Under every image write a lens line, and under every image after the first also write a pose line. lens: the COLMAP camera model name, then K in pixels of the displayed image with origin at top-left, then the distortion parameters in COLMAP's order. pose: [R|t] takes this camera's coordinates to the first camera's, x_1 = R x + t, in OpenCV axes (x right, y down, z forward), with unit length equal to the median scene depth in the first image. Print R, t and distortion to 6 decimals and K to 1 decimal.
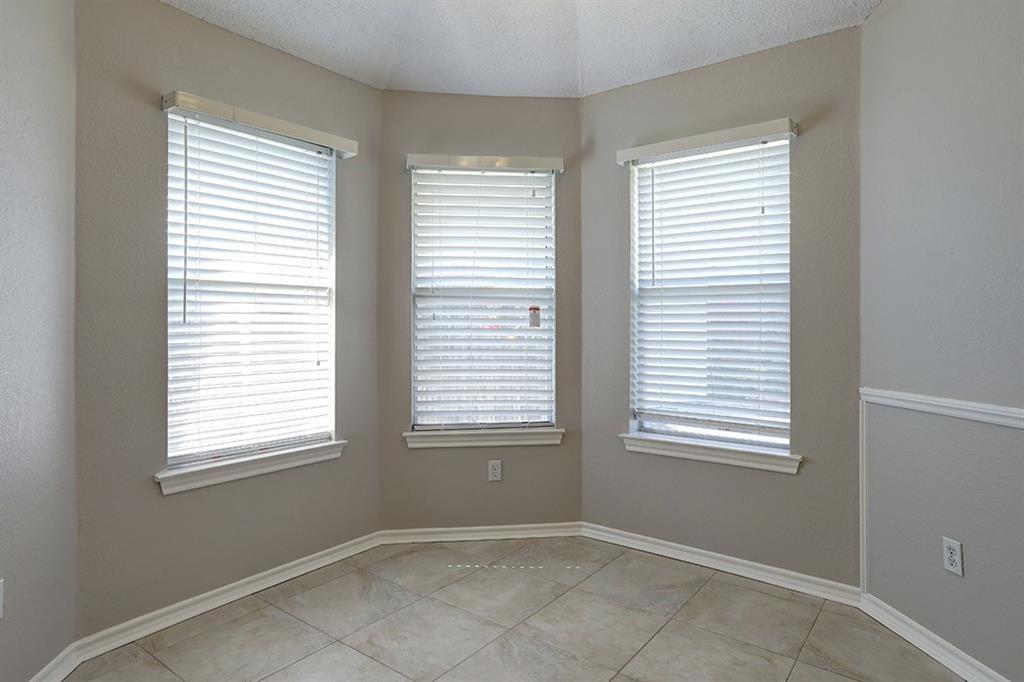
lens RADIAL K [[601.3, 0, 513.2], [0, 601.3, 315.0], [0, 0, 1]] dist [0.000929, 0.000030]
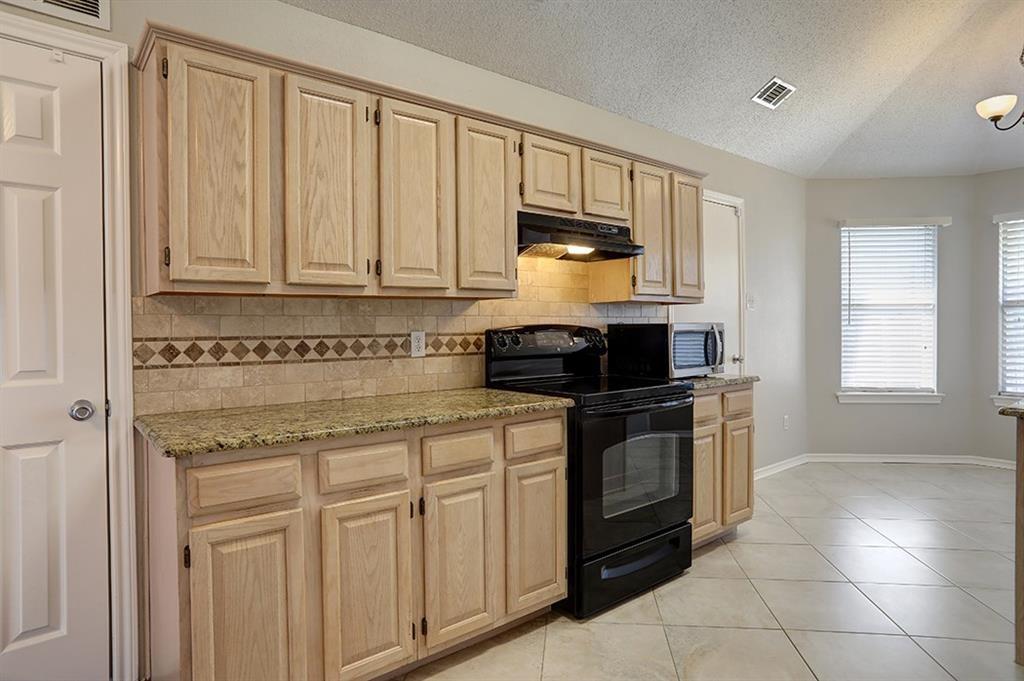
lens RADIAL K [[584.4, 0, 513.3], [0, 584.4, 334.8], [0, 0, 1]] dist [-0.075218, 0.052242]
pose [[0.512439, 0.010253, -0.858662, 0.448337], [0.009286, 0.999804, 0.017480, 0.002920], [0.858673, -0.016931, 0.512244, -0.811589]]
